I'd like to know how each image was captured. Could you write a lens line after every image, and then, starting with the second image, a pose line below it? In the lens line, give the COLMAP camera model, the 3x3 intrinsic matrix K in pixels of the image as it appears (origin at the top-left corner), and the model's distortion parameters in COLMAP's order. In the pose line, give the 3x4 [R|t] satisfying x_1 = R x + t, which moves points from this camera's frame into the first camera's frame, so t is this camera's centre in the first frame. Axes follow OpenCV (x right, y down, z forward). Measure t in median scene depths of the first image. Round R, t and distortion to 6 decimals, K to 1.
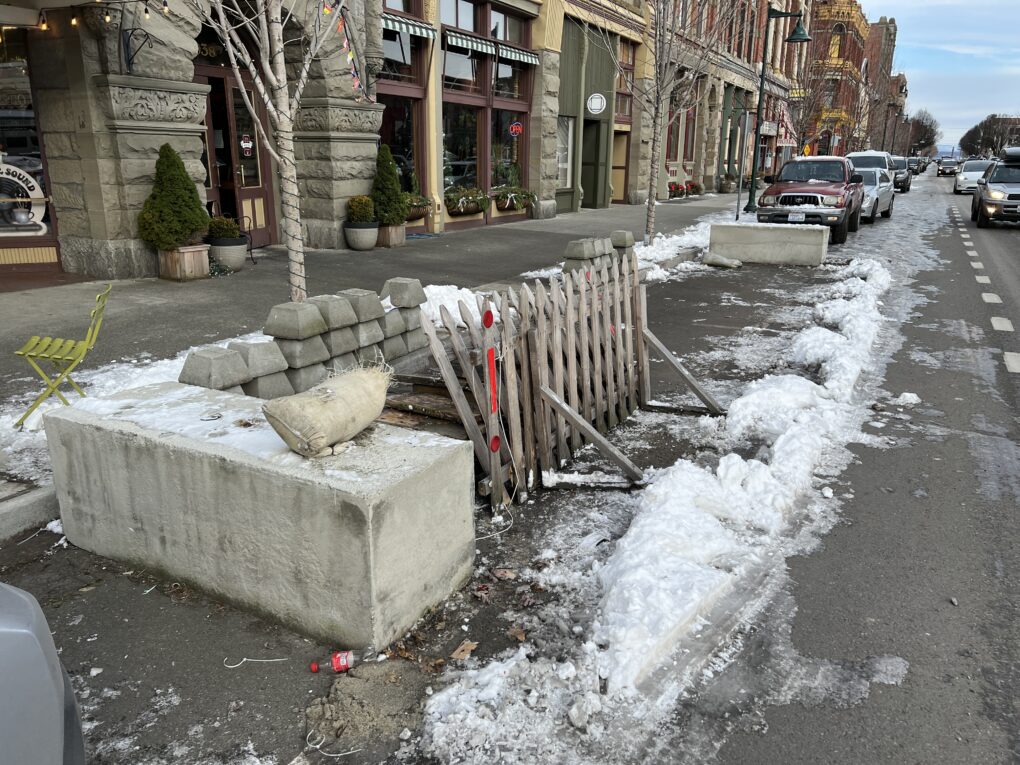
lens RADIAL K [[753.0, 0, 510.0], [0, 753.0, 382.5], [0, 0, 1]] dist [0.073819, -0.088198]
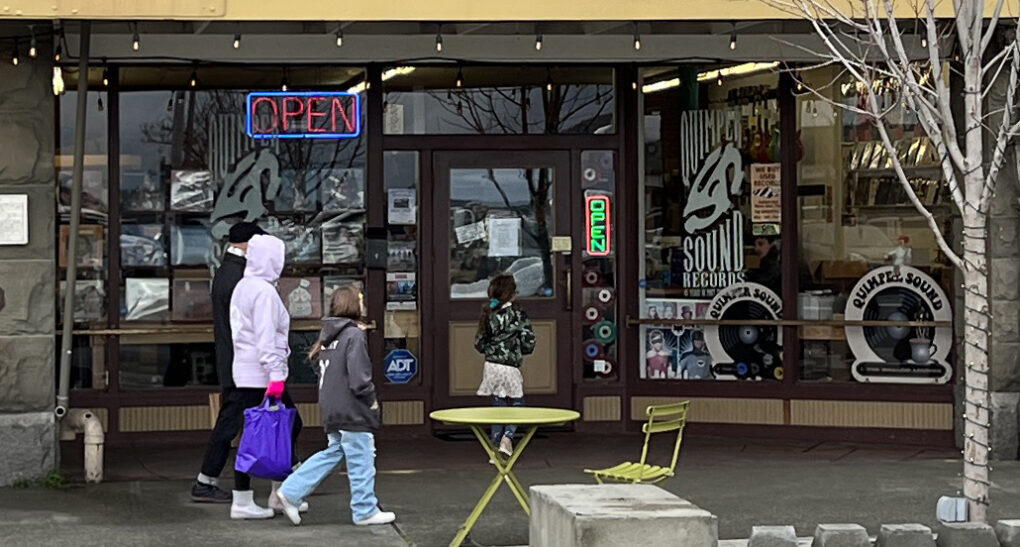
lens RADIAL K [[2447.6, 0, 510.0], [0, 2447.6, 273.5], [0, 0, 1]] dist [-0.619273, 0.167346]
pose [[0.603165, 0.001631, -0.797615, 0.671299], [-0.214137, 0.963617, -0.159963, 0.093400], [0.768334, 0.267283, 0.581569, -0.353459]]
